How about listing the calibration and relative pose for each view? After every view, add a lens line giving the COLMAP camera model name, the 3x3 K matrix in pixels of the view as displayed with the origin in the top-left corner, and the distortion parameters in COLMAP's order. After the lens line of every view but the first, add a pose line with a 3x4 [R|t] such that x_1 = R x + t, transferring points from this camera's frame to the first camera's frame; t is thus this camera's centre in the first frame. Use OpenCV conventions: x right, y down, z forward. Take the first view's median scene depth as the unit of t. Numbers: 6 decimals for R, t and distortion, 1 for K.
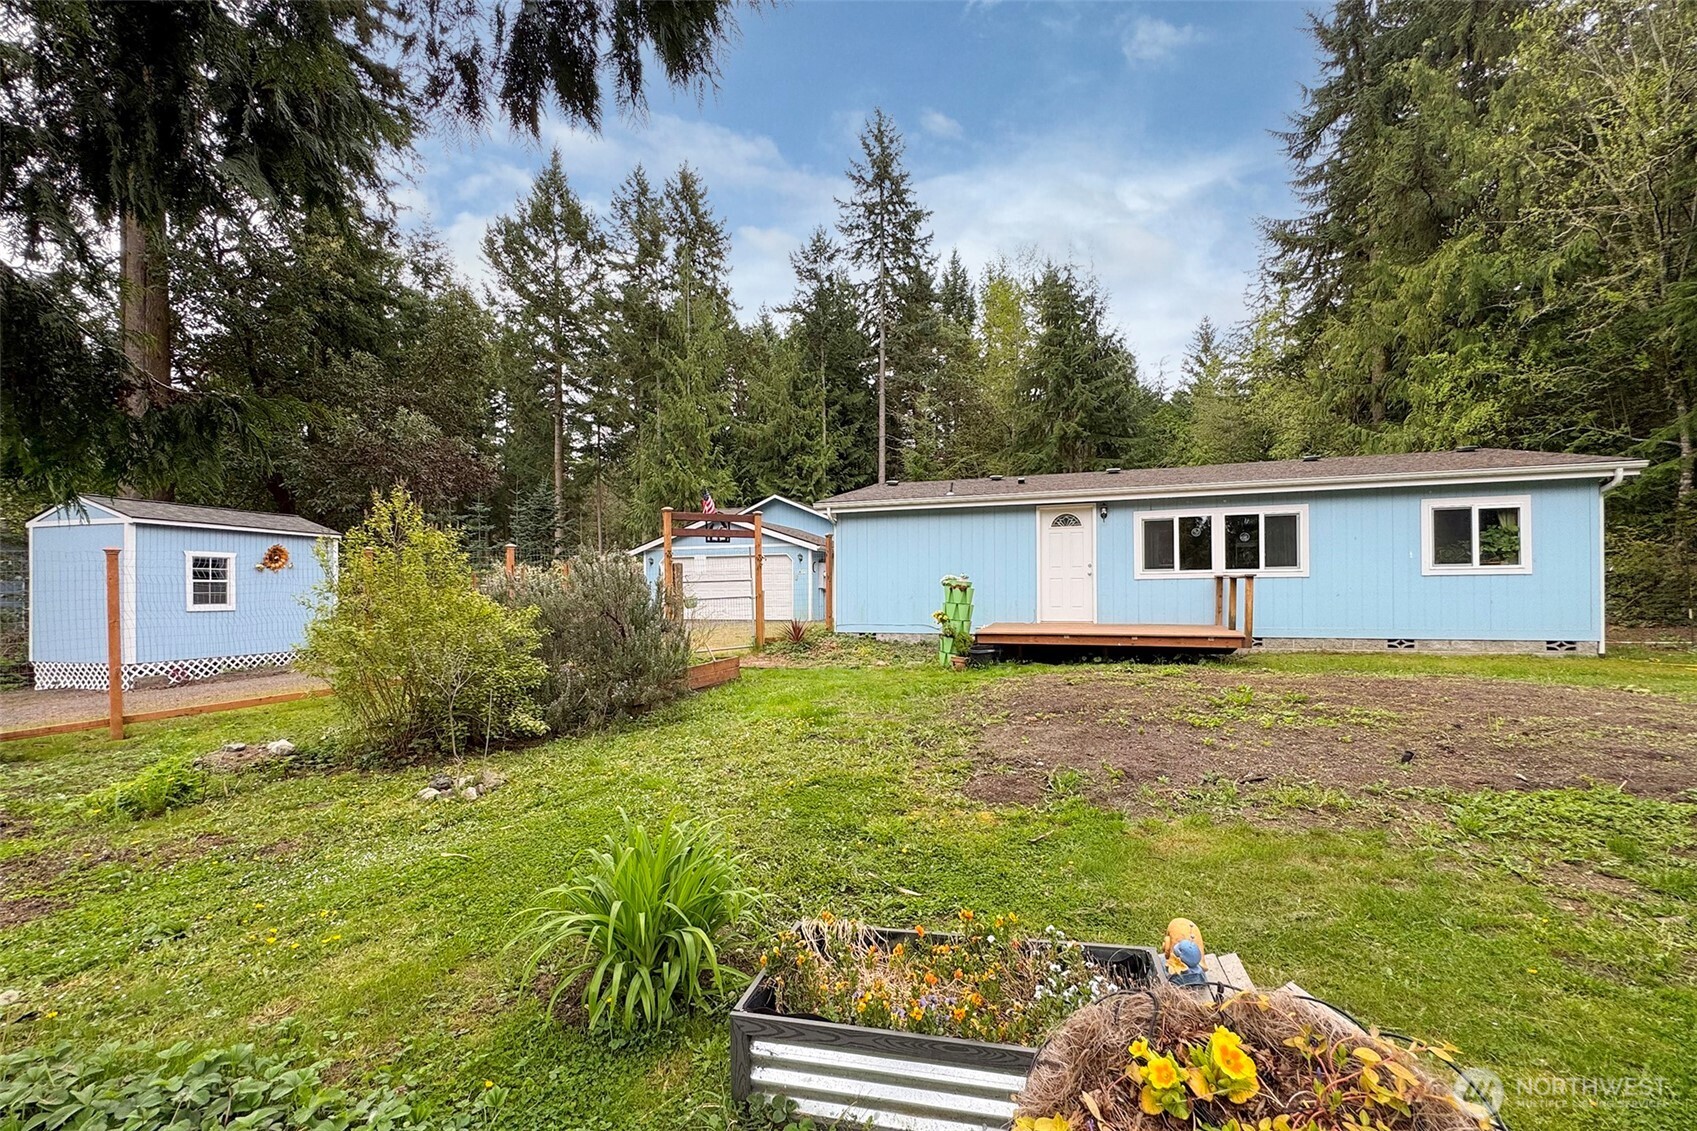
lens RADIAL K [[712.4, 0, 846.9], [0, 712.4, 588.2], [0, 0, 1]] dist [-0.004185, -0.000303]
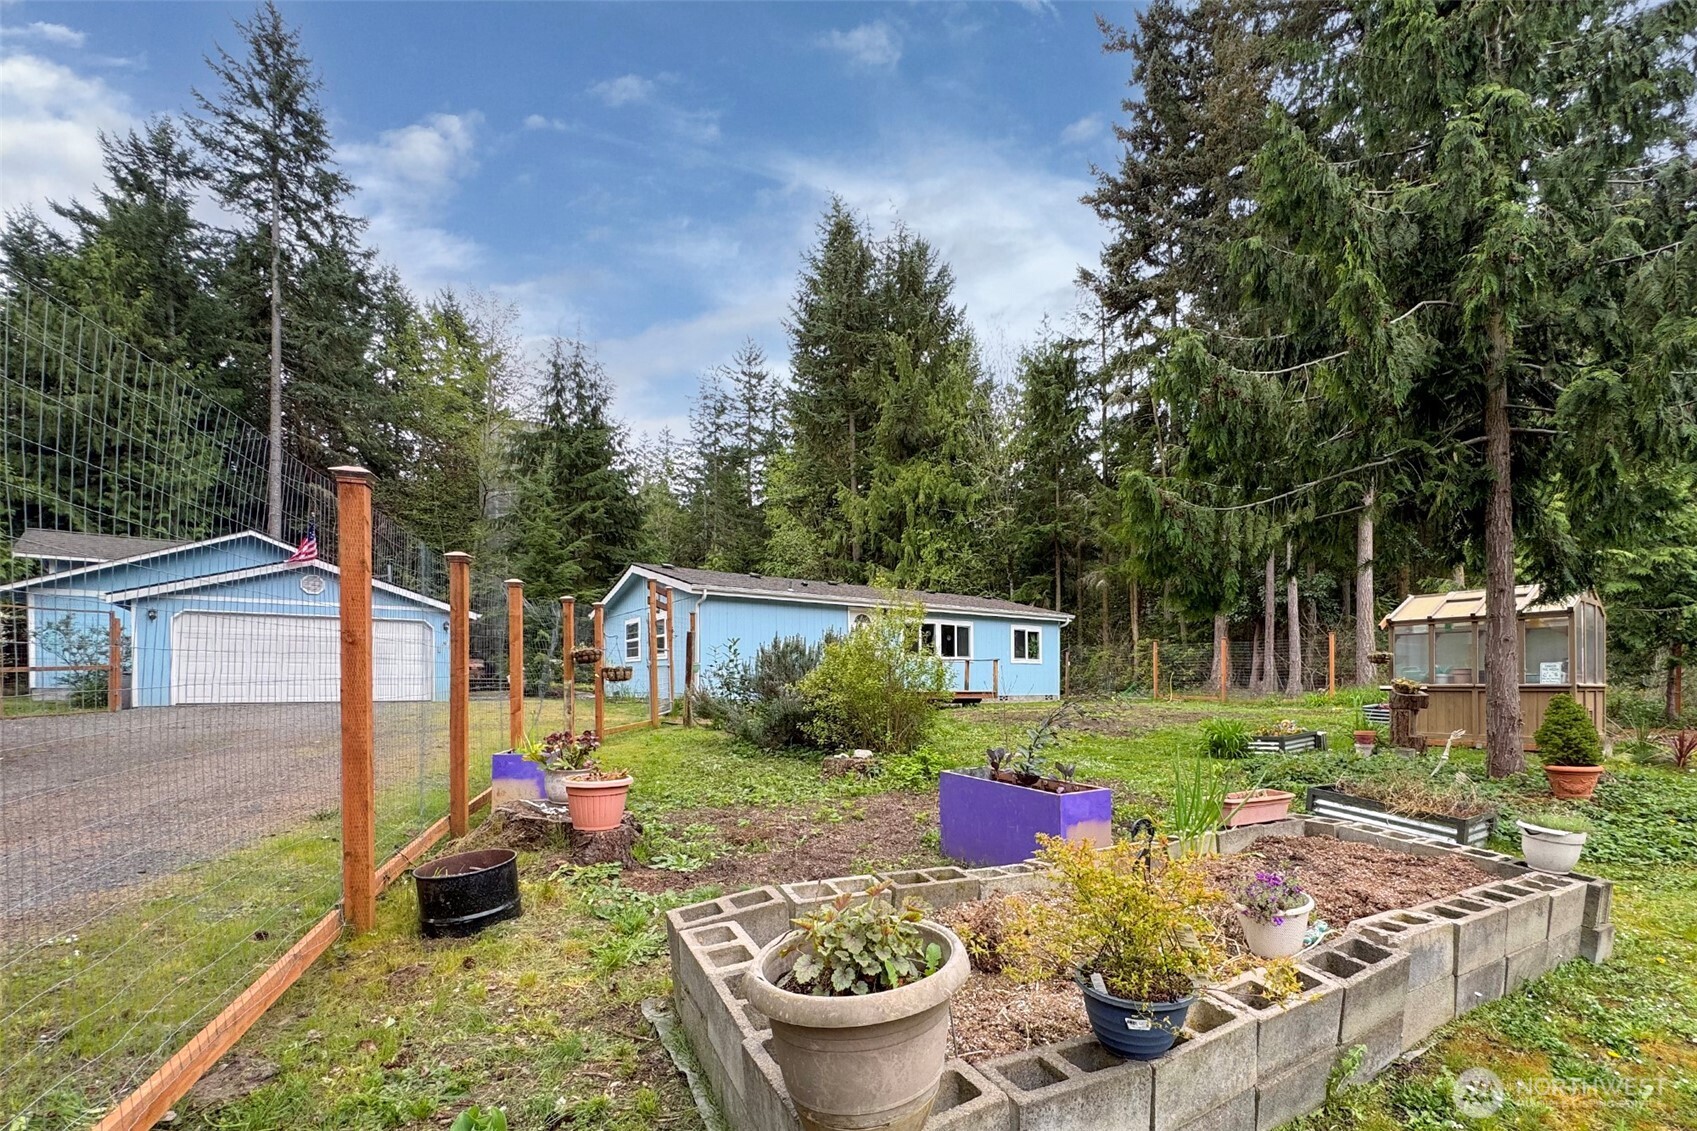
lens RADIAL K [[752.9, 0, 941.8], [0, 752.9, 694.9], [0, 0, 1]] dist [-0.001385, 0.000704]
pose [[0.535005, -0.005565, 0.844831, -0.853002], [-0.009923, 0.999868, 0.012870, 0.037060], [-0.844791, -0.015268, 0.534879, 0.030513]]
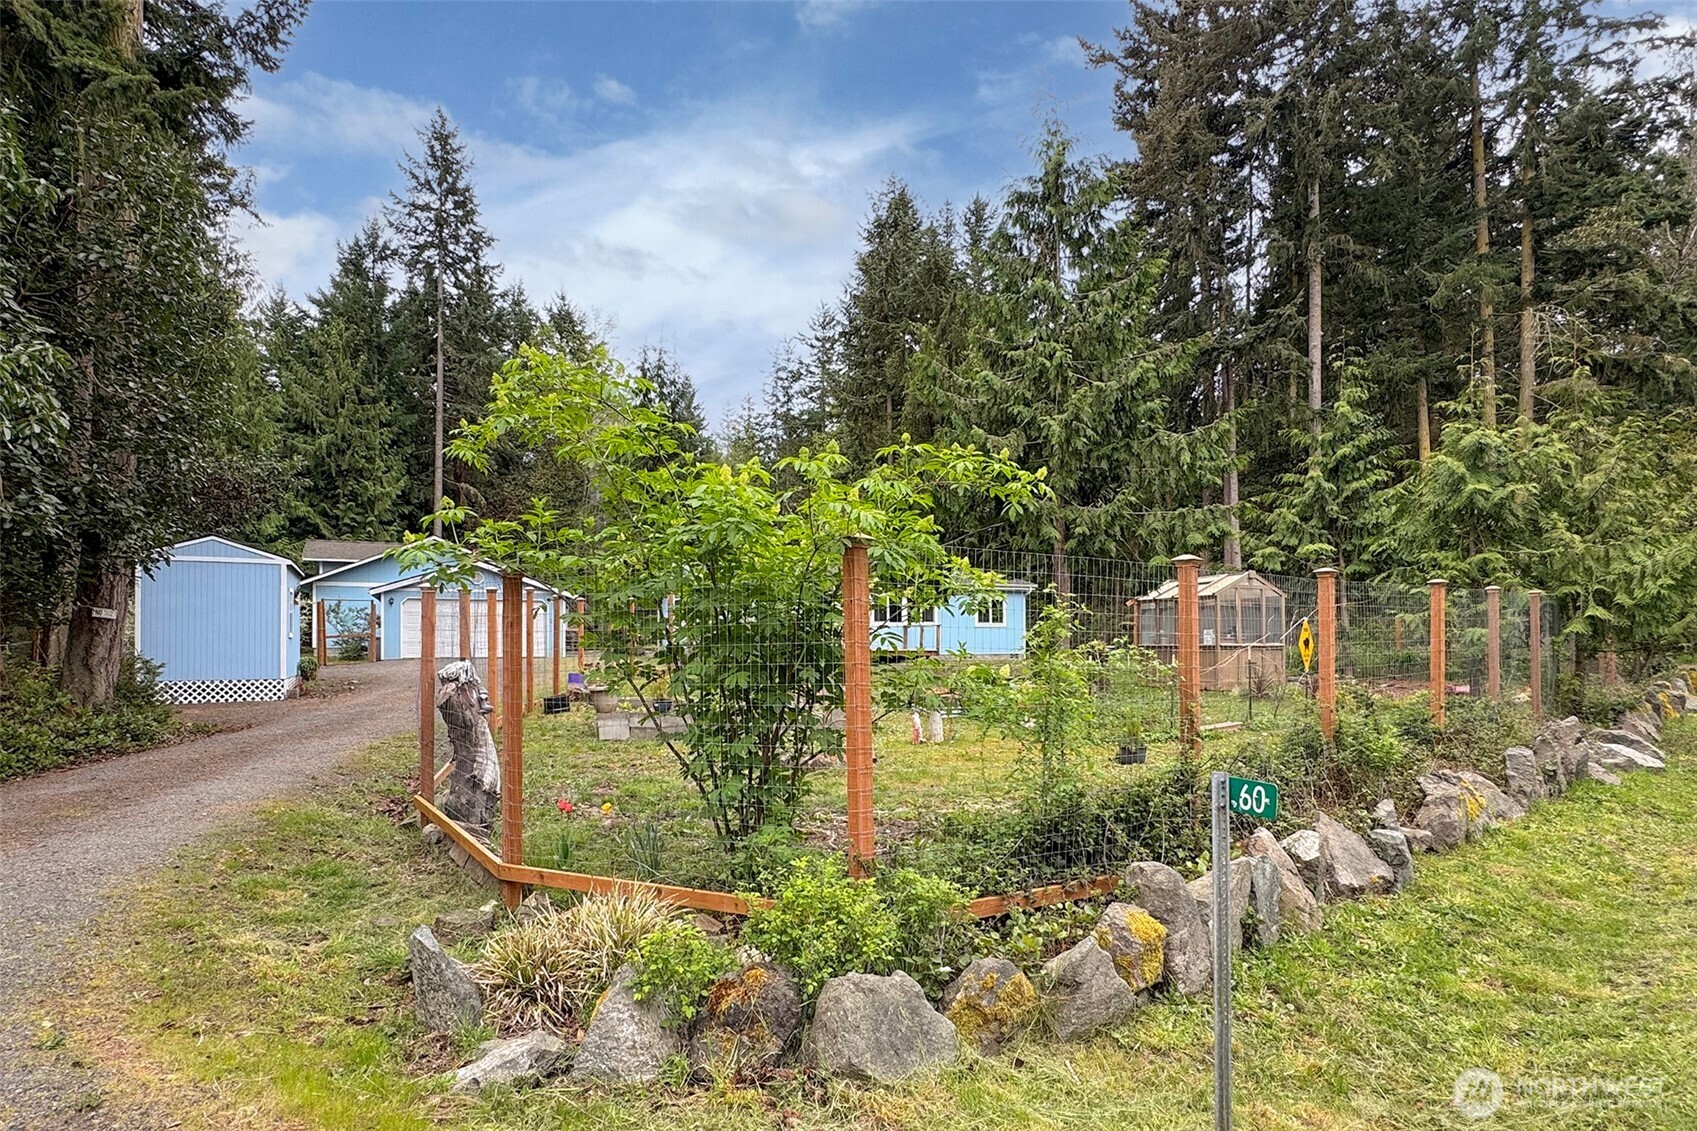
lens RADIAL K [[891.0, 0, 846.9], [0, 891.0, 643.9], [0, 0, 1]] dist [-0.000238, -0.000804]
pose [[0.741550, 0.006745, 0.670863, -1.175002], [-0.008524, 0.999963, -0.000632, 0.034436], [-0.670843, -0.005250, 0.741581, -0.714438]]
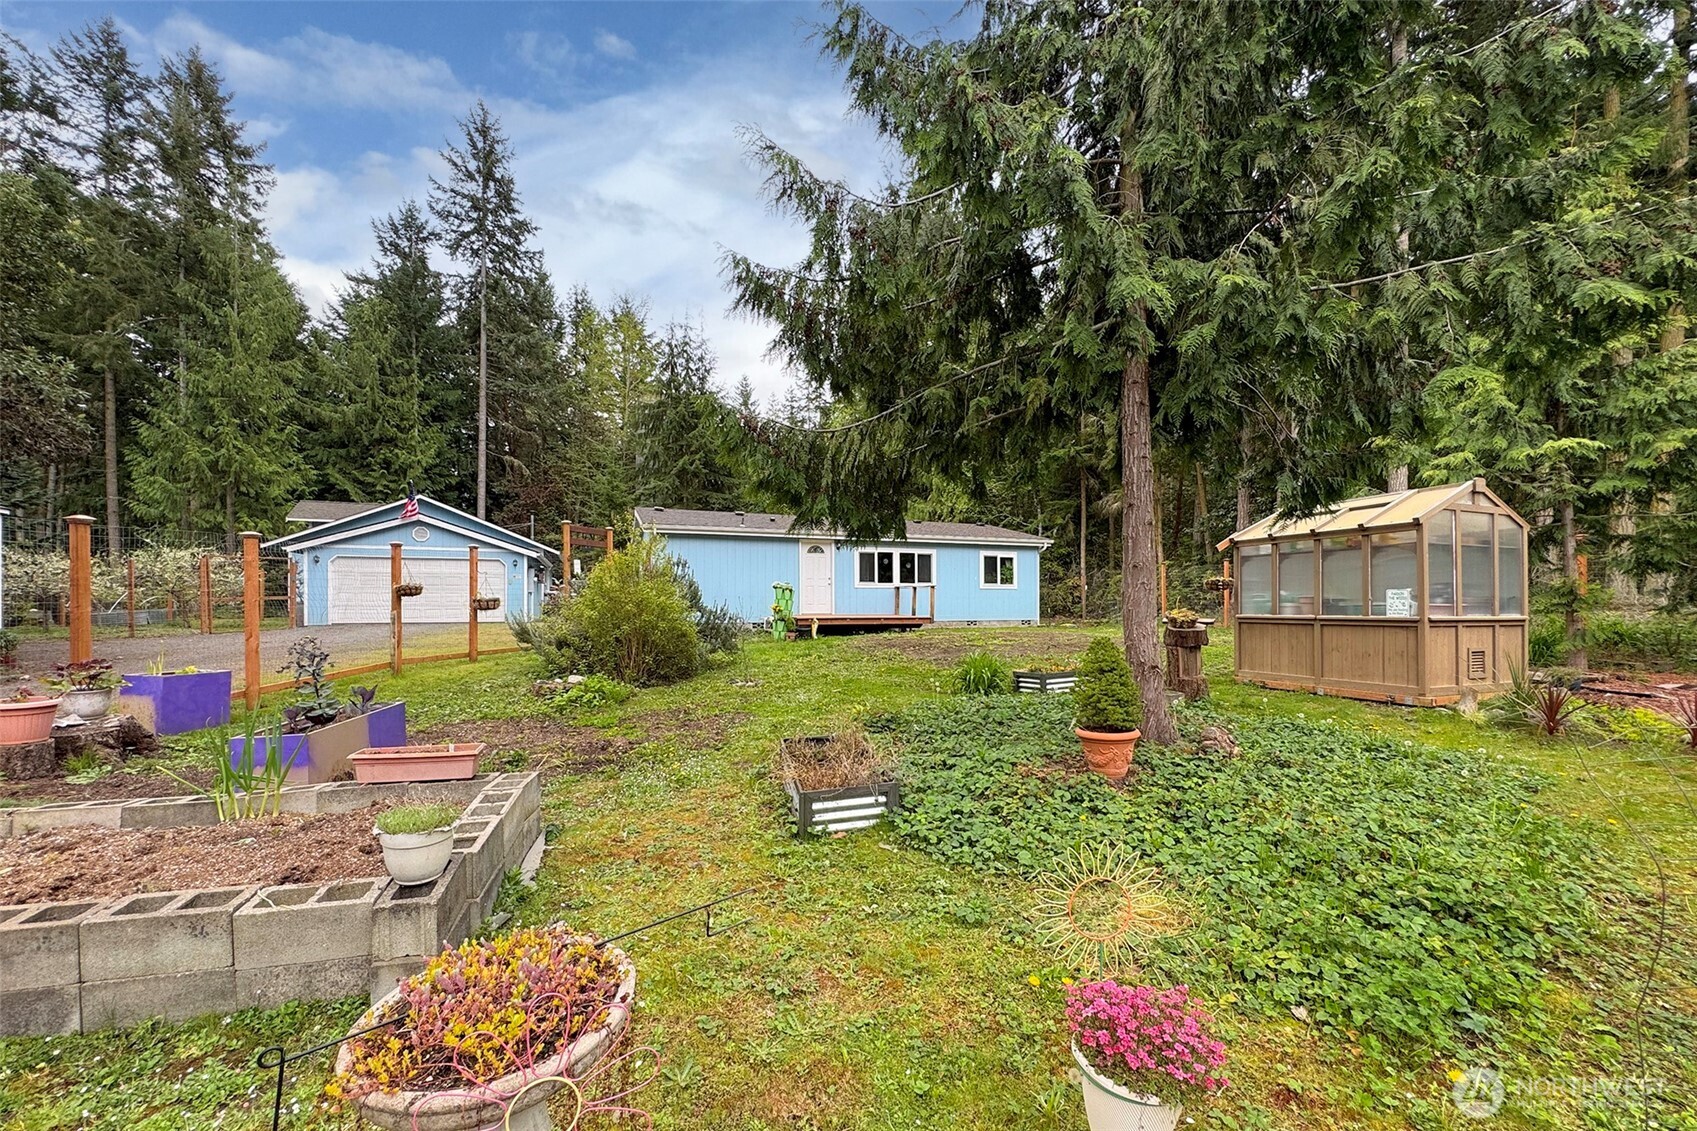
lens RADIAL K [[687.1, 0, 872.8], [0, 687.1, 605.1], [0, 0, 1]] dist [0.000726, 0.000251]
pose [[0.761291, 0.006134, 0.648381, -0.547241], [-0.008998, 0.999959, 0.001104, 0.023623], [-0.648348, -0.006674, 0.761315, -0.229478]]
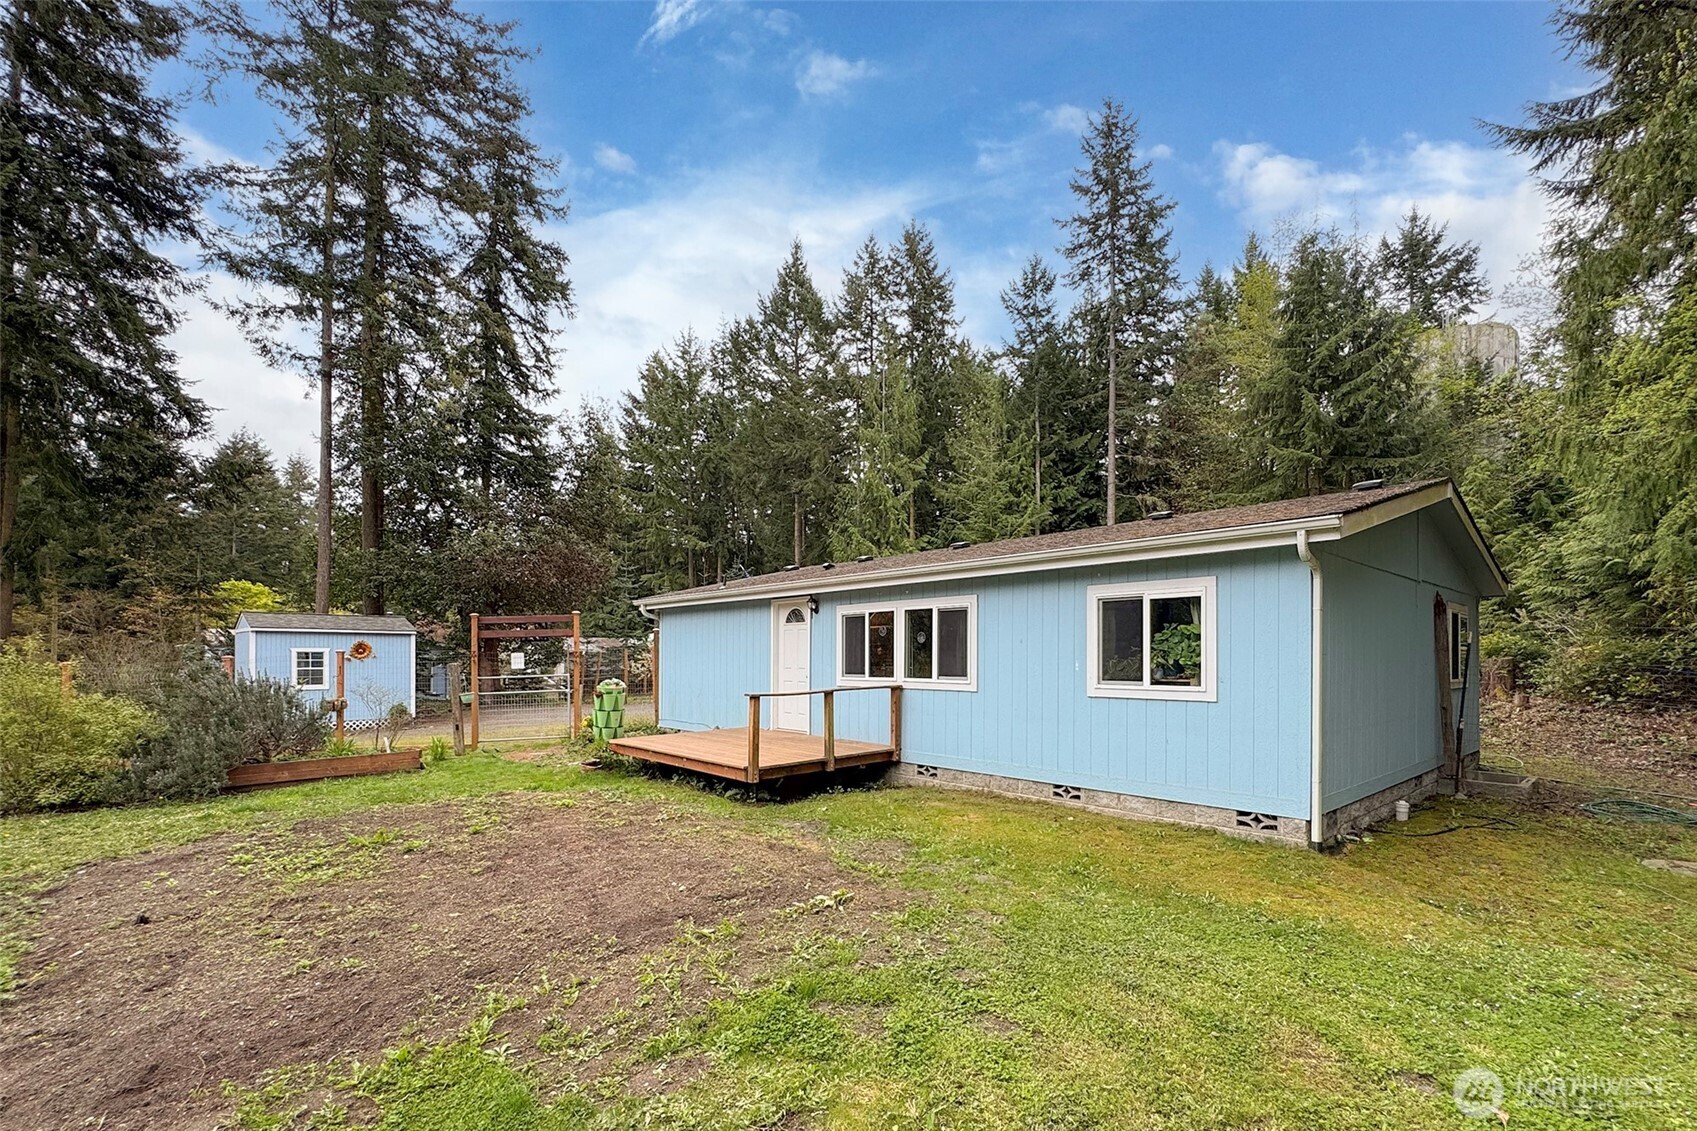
lens RADIAL K [[752.9, 0, 854.5], [0, 752.9, 653.0], [0, 0, 1]] dist [-0.001385, 0.000704]
pose [[0.877049, 0.004204, -0.480383, 0.769617], [-0.000755, 0.999973, 0.007374, -0.052163], [0.480401, -0.006105, 0.877028, 0.199429]]
